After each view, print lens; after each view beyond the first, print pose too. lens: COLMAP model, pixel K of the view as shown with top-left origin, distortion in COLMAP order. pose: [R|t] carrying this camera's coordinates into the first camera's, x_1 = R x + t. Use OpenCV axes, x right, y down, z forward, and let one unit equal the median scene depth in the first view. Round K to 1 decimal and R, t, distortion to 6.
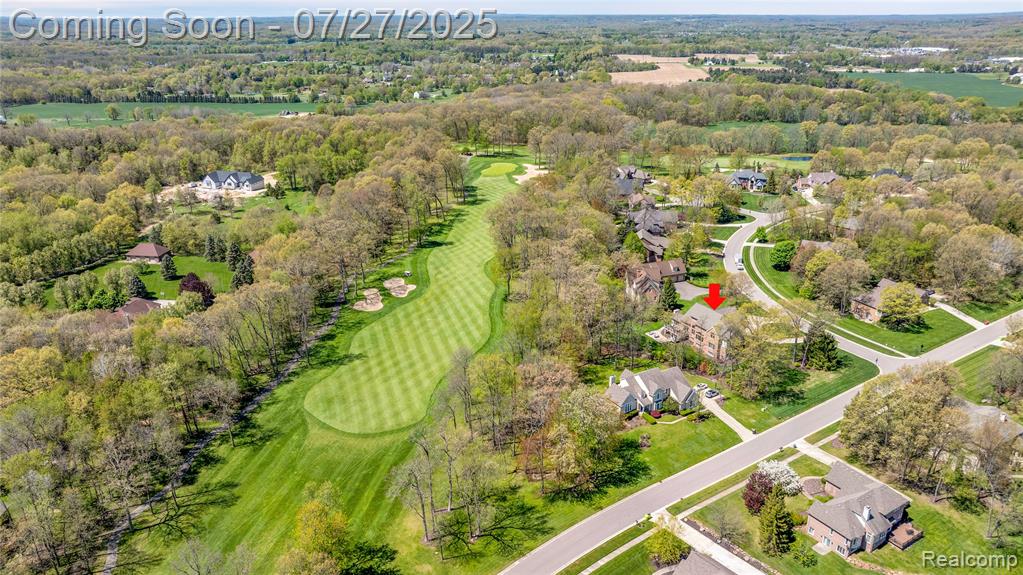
lens RADIAL K [[718.7, 0, 512.9], [0, 718.7, 290.8], [0, 0, 1]] dist [-0.040627, 0.038800]
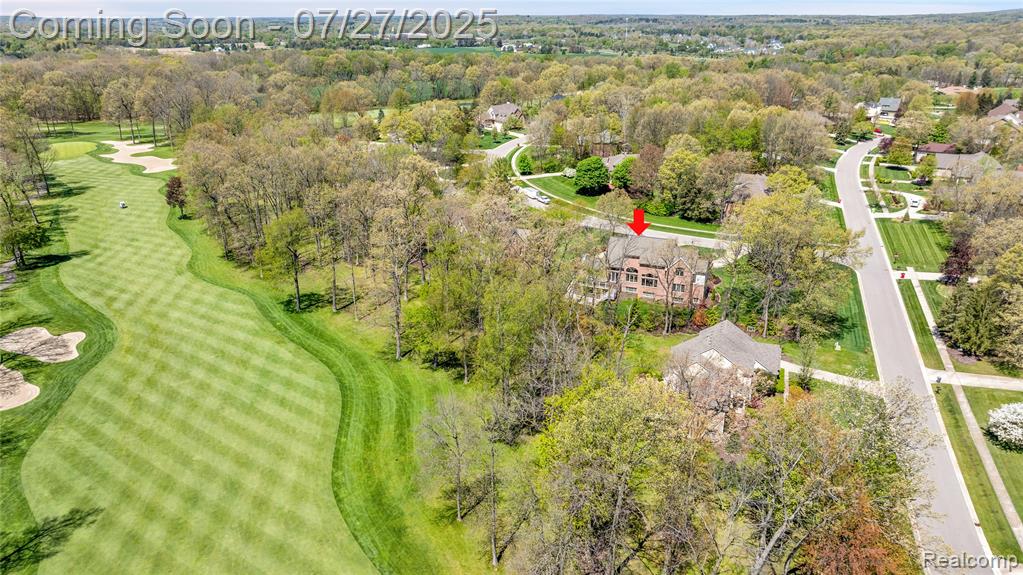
lens RADIAL K [[718.7, 0, 512.9], [0, 718.7, 290.8], [0, 0, 1]] dist [-0.040627, 0.038800]
pose [[0.776783, -0.224657, 0.588334, -0.210854], [0.227746, 0.971190, 0.070157, -0.002103], [-0.587146, 0.079494, 0.805569, 0.493178]]
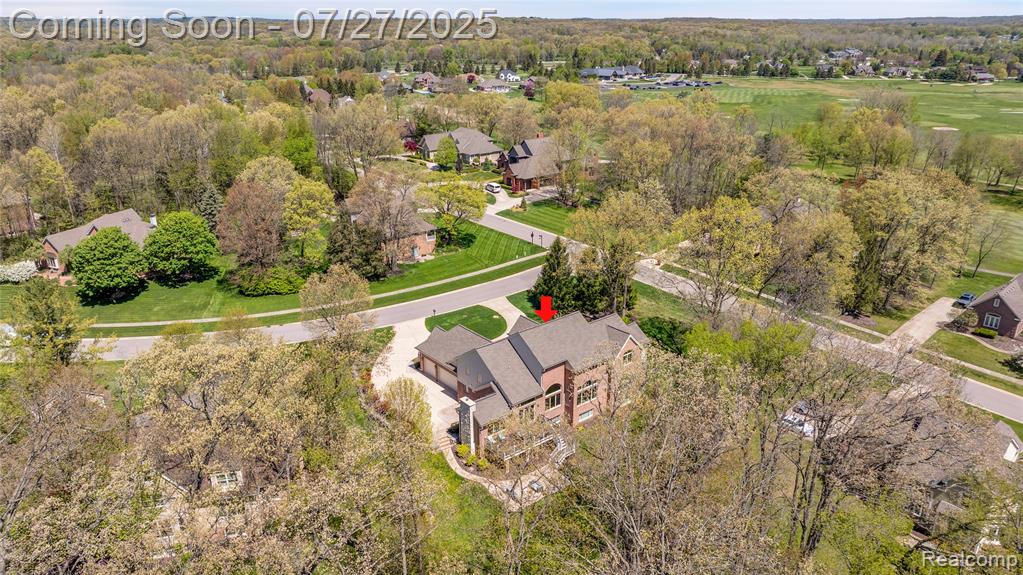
lens RADIAL K [[718.7, 0, 512.9], [0, 718.7, 290.8], [0, 0, 1]] dist [-0.040627, 0.038800]
pose [[-0.195664, -0.342976, 0.918740, -0.059678], [0.358144, 0.847147, 0.392523, -0.133845], [-0.912934, 0.405844, -0.042921, 0.941275]]
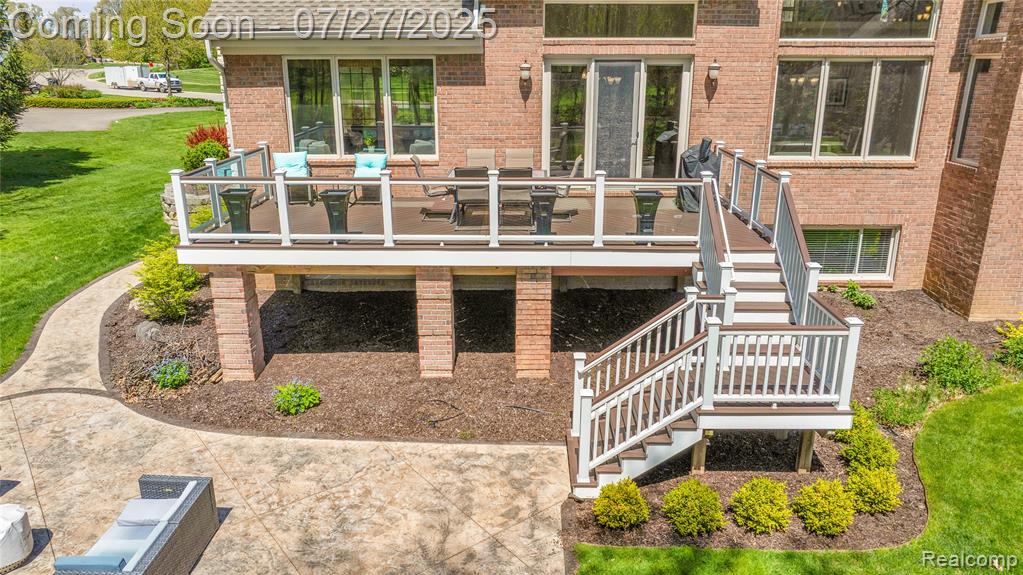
lens RADIAL K [[718.7, 0, 512.9], [0, 718.7, 290.8], [0, 0, 1]] dist [-0.040627, 0.038800]
pose [[0.489003, -0.262594, 0.831818, 0.178170], [0.314075, 0.942656, 0.112948, 0.052983], [-0.813777, 0.206021, 0.543435, 0.924987]]
